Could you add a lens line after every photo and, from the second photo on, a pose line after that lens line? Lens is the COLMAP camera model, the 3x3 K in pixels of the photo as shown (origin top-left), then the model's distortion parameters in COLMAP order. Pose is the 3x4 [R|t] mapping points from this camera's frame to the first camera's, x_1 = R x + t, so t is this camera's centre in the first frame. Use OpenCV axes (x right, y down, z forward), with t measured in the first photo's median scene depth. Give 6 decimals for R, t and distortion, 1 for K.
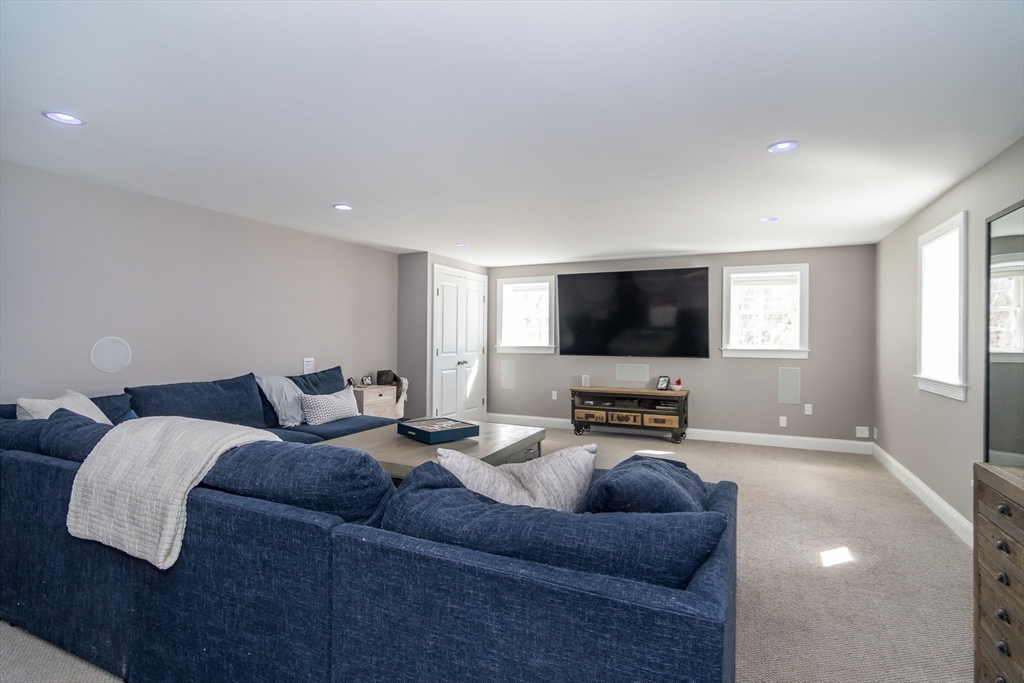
lens RADIAL K [[522.9, 0, 519.2], [0, 522.9, 337.9], [0, 0, 1]] dist [0.013246, -0.000226]
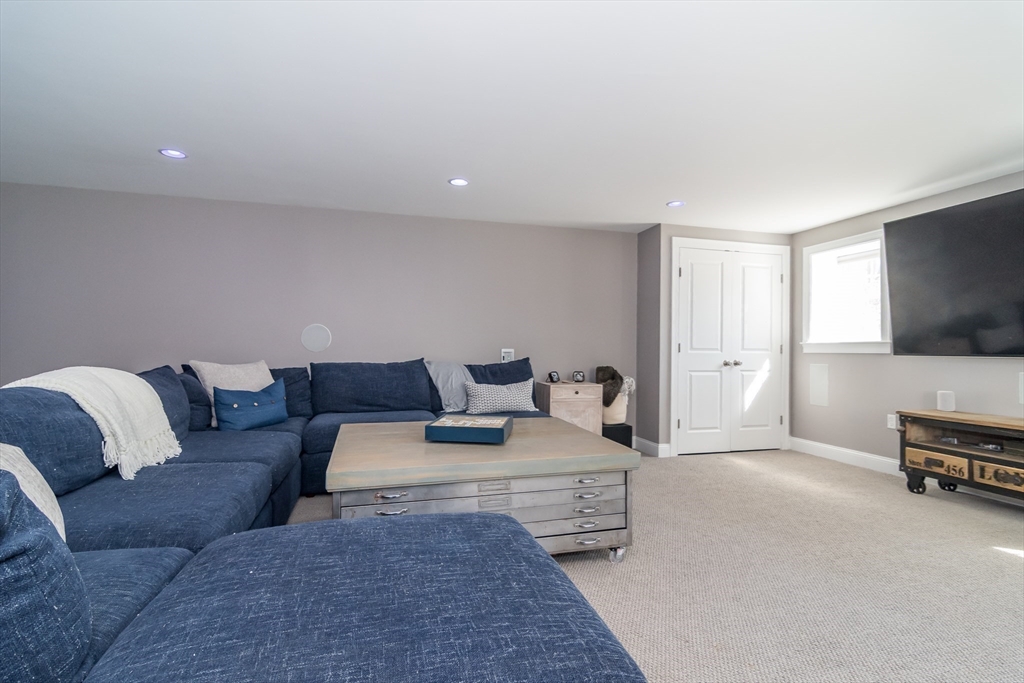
lens RADIAL K [[492.5, 0, 513.3], [0, 492.5, 344.4], [0, 0, 1]] dist [-0.001456, 0.000856]
pose [[0.648637, -0.005291, -0.761079, 0.243433], [-0.006324, 0.999904, -0.012341, 0.032352], [0.761071, 0.012818, 0.648541, 0.314877]]
